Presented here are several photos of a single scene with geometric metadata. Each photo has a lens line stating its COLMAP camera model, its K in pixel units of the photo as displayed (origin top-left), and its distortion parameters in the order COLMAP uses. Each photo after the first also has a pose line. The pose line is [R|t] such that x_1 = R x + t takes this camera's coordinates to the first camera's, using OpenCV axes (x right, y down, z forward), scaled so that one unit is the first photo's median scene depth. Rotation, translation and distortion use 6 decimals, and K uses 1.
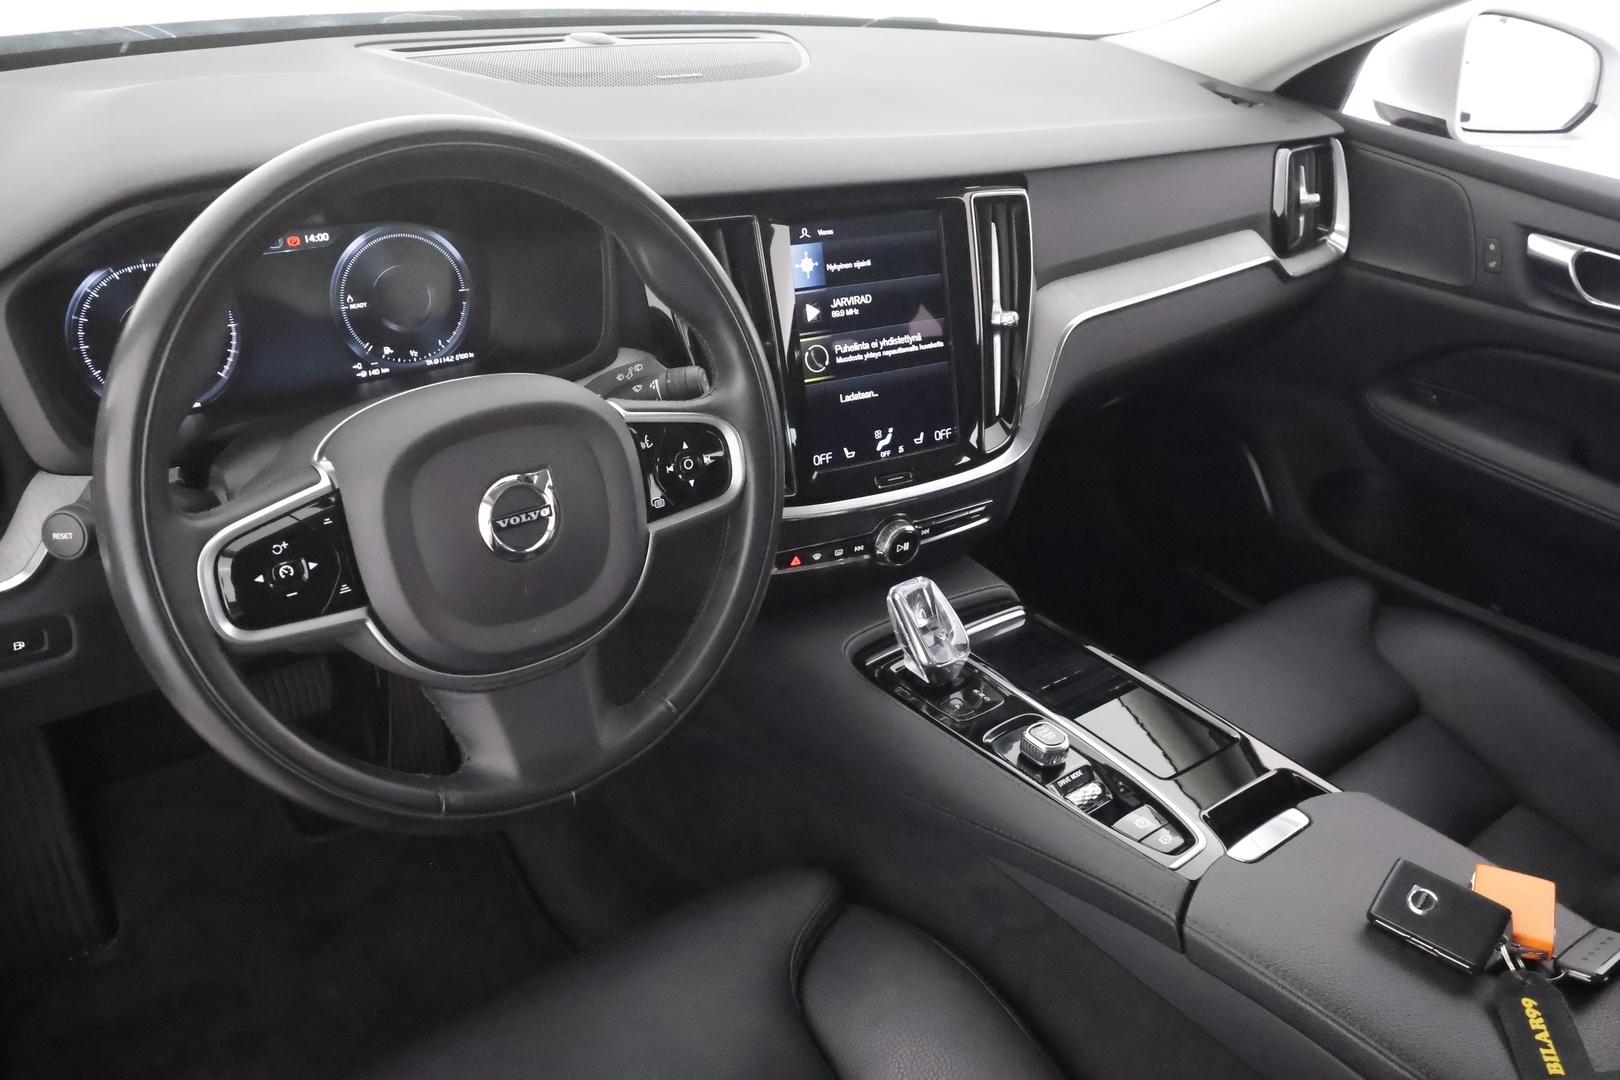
lens RADIAL K [[1355.6, 0, 795.0], [0, 1355.6, 541.4], [0, 0, 1]] dist [0.005164, -0.015633]
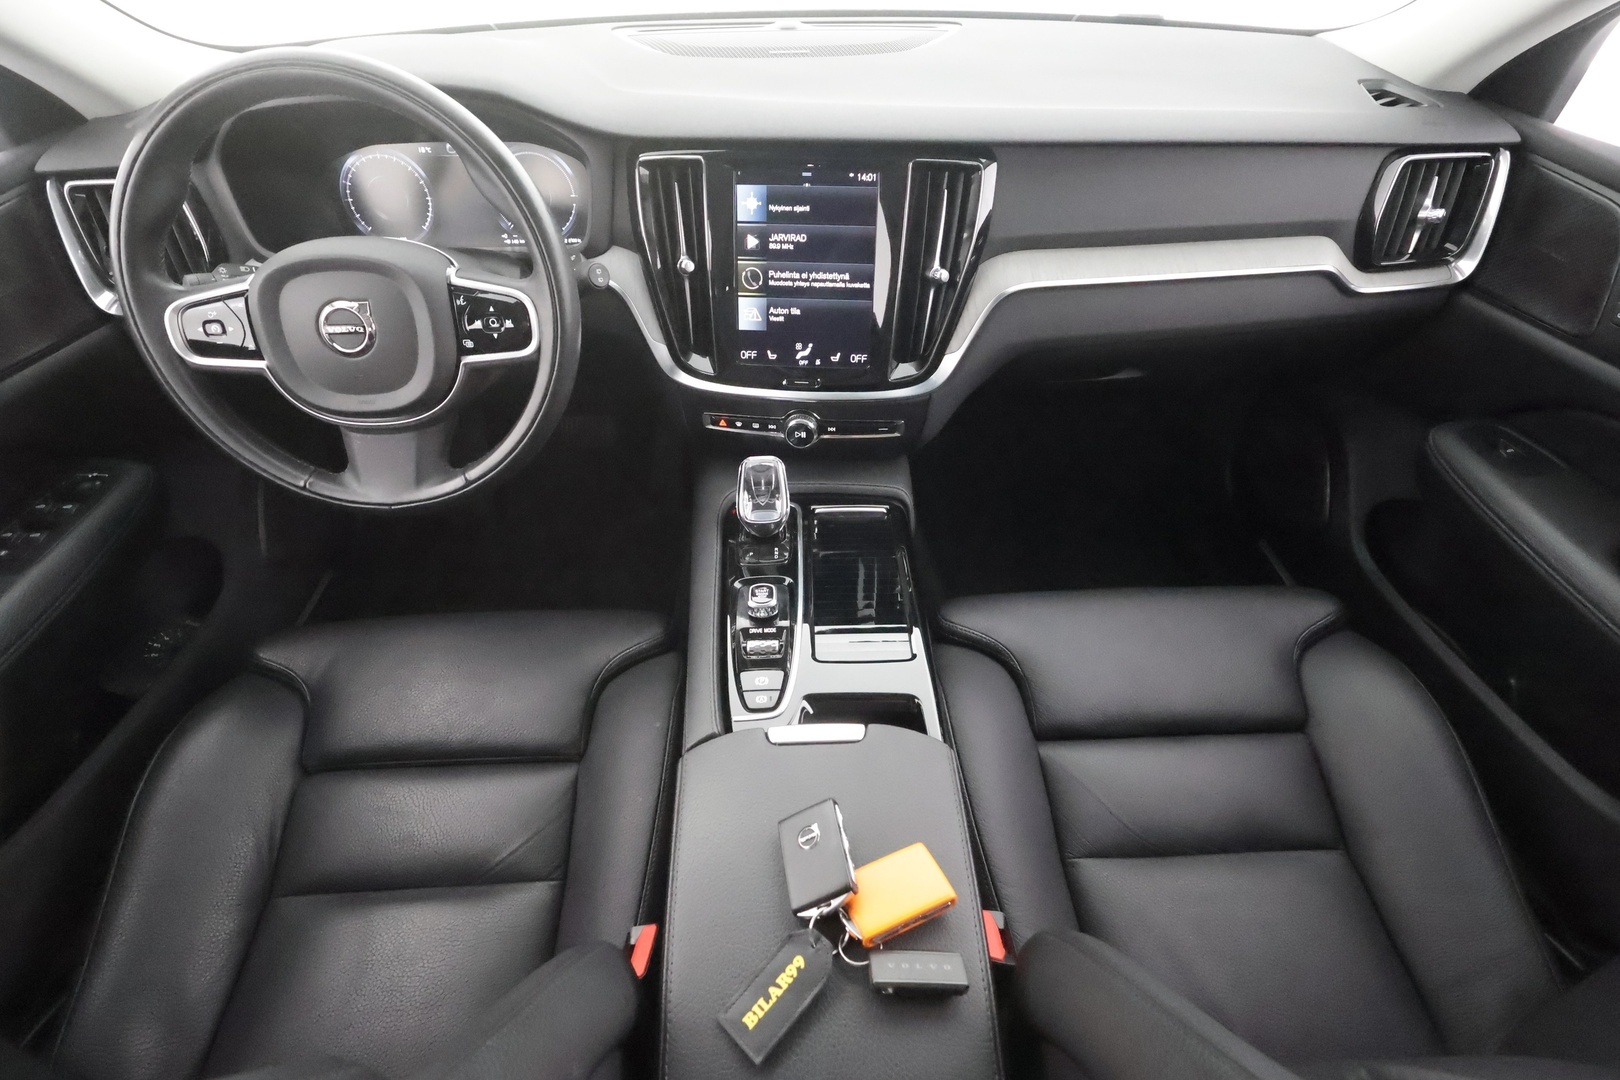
lens RADIAL K [[777.2, 0, 812.5], [0, 777.2, 551.1], [0, 0, 1]] dist [-0.004621, -0.000238]
pose [[0.779968, 0.341842, -0.524208, 0.548042], [-0.231700, 0.935846, 0.265531, -0.097995], [0.581347, -0.085647, 0.809135, 0.380100]]
